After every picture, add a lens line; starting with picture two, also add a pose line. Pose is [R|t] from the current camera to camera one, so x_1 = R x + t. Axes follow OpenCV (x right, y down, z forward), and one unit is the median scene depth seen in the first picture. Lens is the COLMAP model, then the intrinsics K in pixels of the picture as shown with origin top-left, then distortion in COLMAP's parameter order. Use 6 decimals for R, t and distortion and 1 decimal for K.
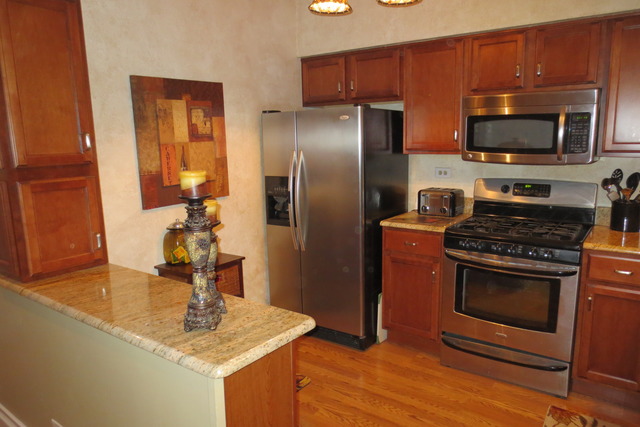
lens RADIAL K [[457.3, 0, 314.5], [0, 457.3, 211.3], [0, 0, 1]] dist [-0.041404, 0.016295]
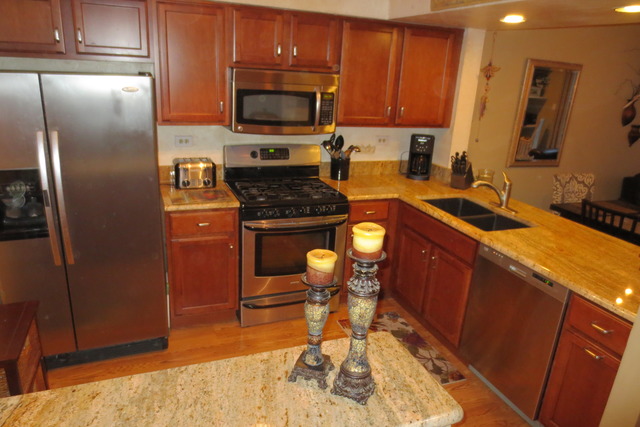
lens RADIAL K [[457.3, 0, 319.1], [0, 457.3, 216.9], [0, 0, 1]] dist [-0.041404, 0.016295]
pose [[0.531044, -0.217943, 0.818837, -0.452927], [0.072649, 0.974509, 0.212261, -0.132418], [-0.844224, -0.053233, 0.533340, 0.292513]]
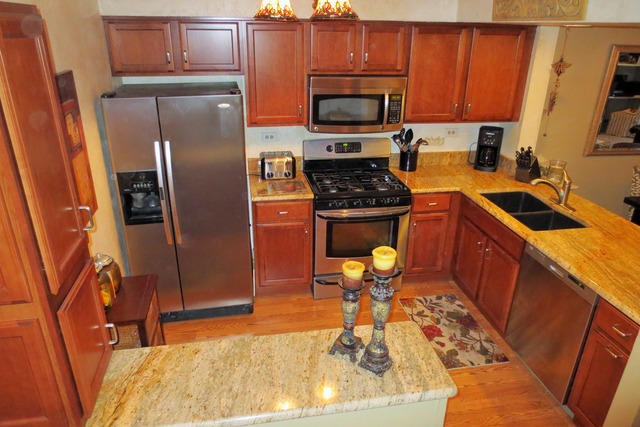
lens RADIAL K [[457.3, 0, 315.6], [0, 457.3, 217.2], [0, 0, 1]] dist [-0.041404, 0.016295]
pose [[0.692113, -0.260685, 0.673070, -0.513876], [0.094166, 0.957143, 0.273879, -0.226182], [-0.715620, -0.126176, 0.686999, 0.165473]]
